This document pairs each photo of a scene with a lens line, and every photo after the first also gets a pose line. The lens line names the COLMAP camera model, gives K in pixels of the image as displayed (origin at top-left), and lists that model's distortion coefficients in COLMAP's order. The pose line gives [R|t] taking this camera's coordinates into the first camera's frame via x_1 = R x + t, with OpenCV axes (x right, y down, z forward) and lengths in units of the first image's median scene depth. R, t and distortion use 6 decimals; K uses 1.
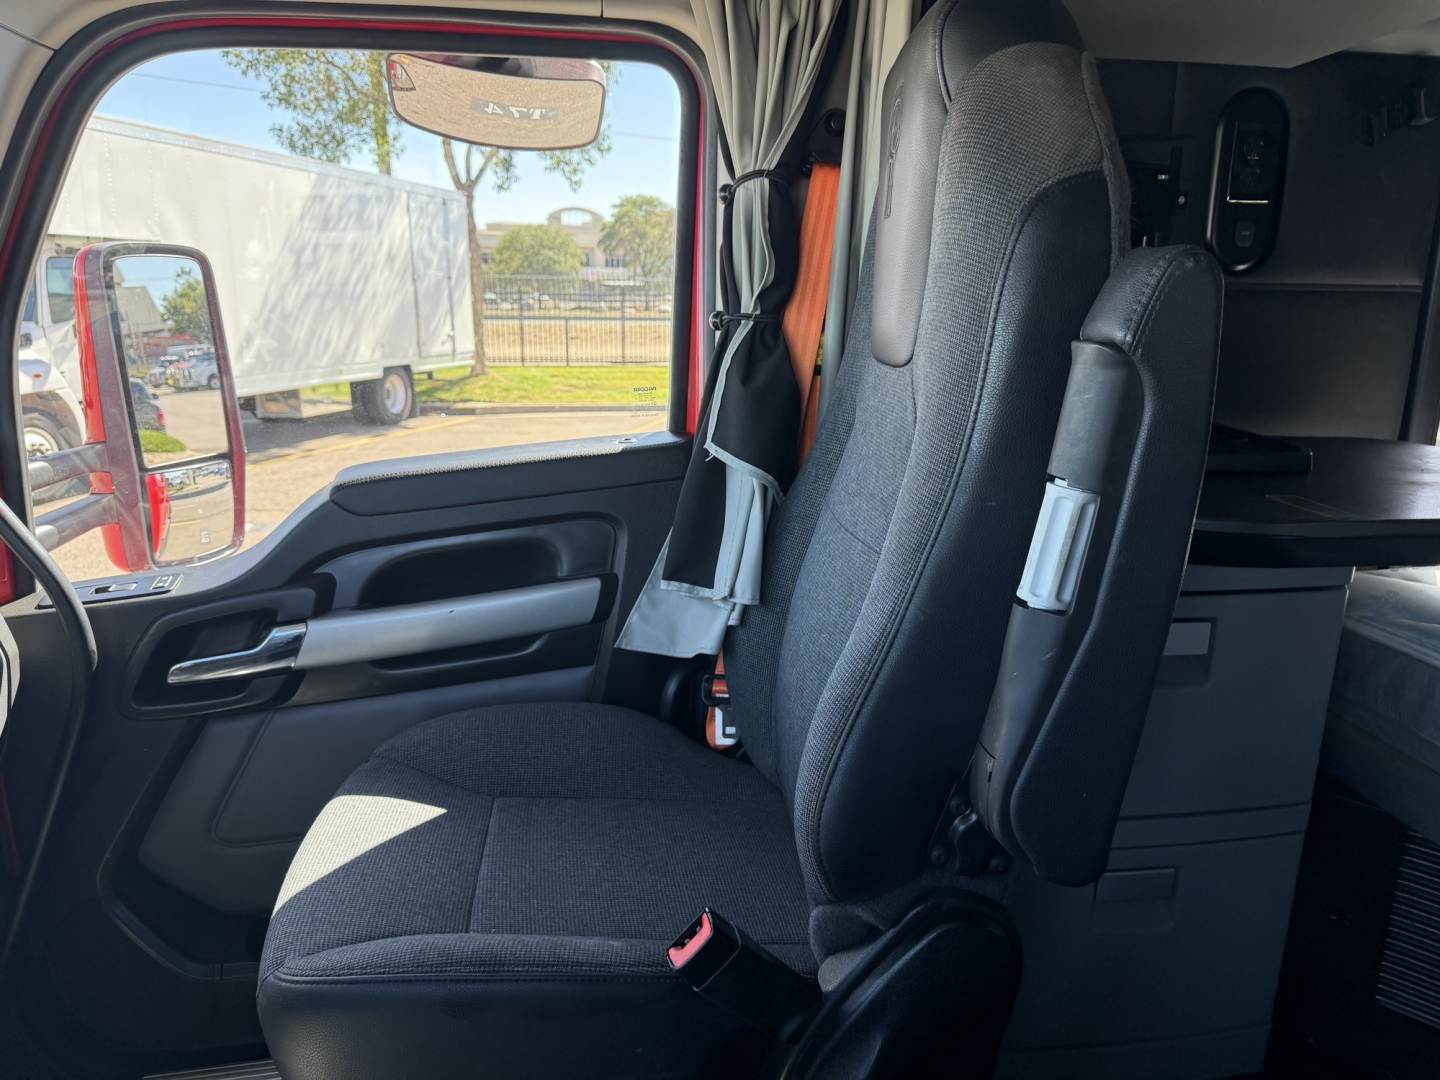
lens RADIAL K [[1010.0, 0, 717.5], [0, 1010.0, 565.4], [0, 0, 1]] dist [0.064091, -0.069188]
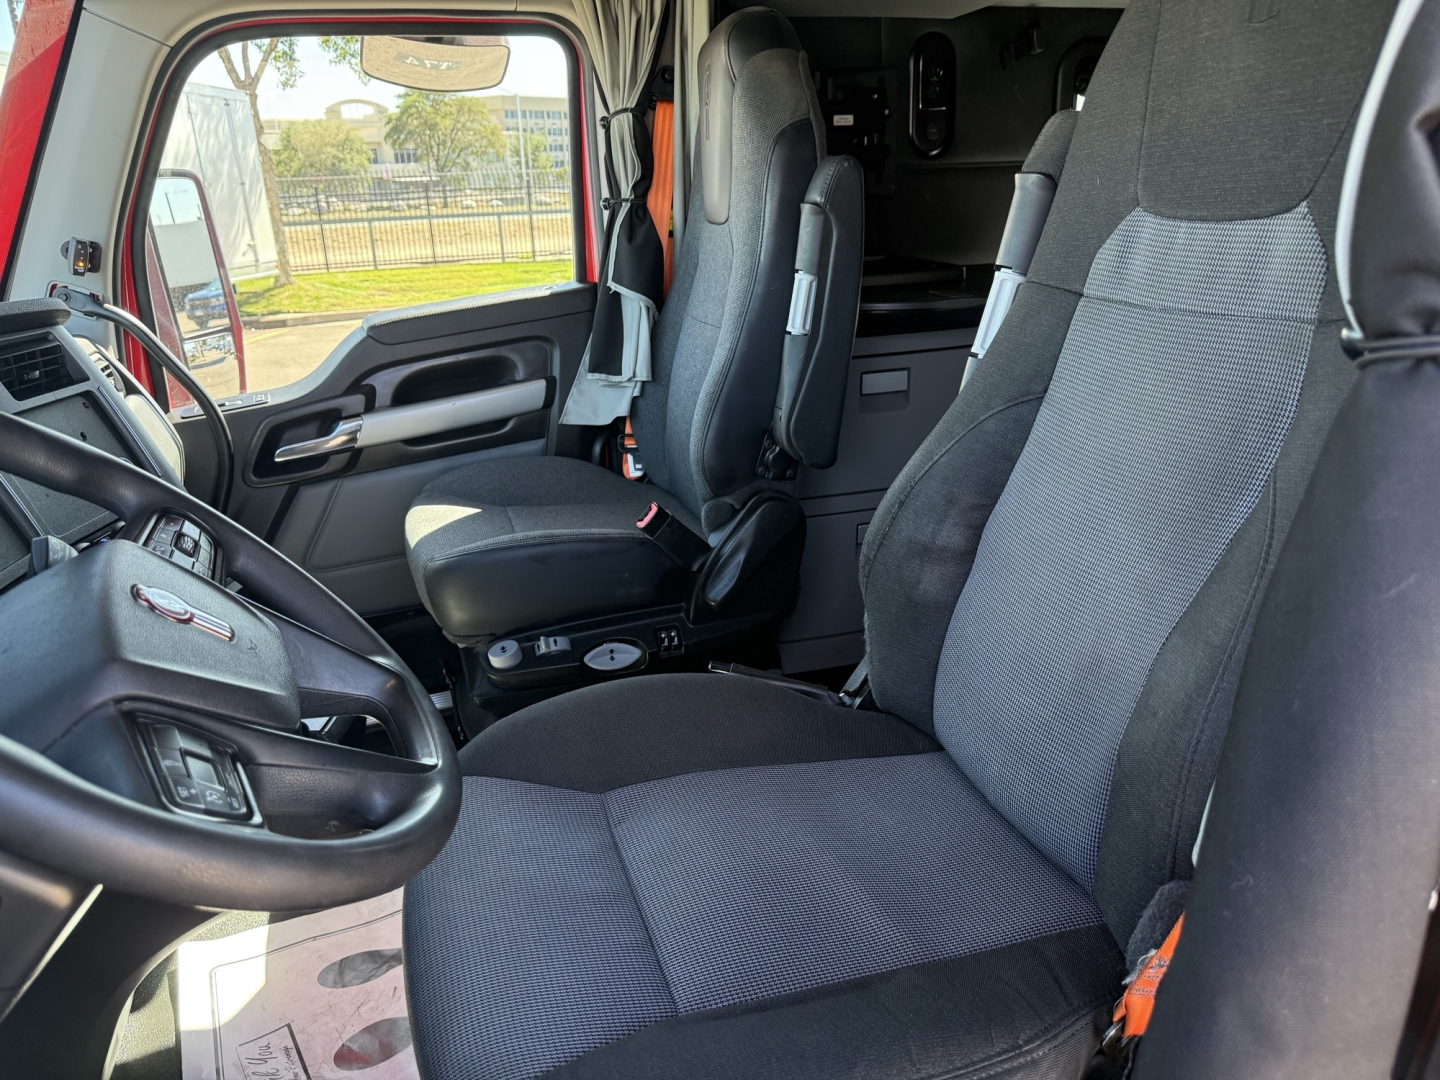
lens RADIAL K [[1006.2, 0, 722.2], [0, 1006.2, 558.5], [0, 0, 1]] dist [0.087369, -0.196371]
pose [[0.981731, -0.106338, 0.157787, -0.124685], [0.091011, 0.990675, 0.101394, 0.155928], [-0.167098, -0.085182, 0.982254, -0.608816]]
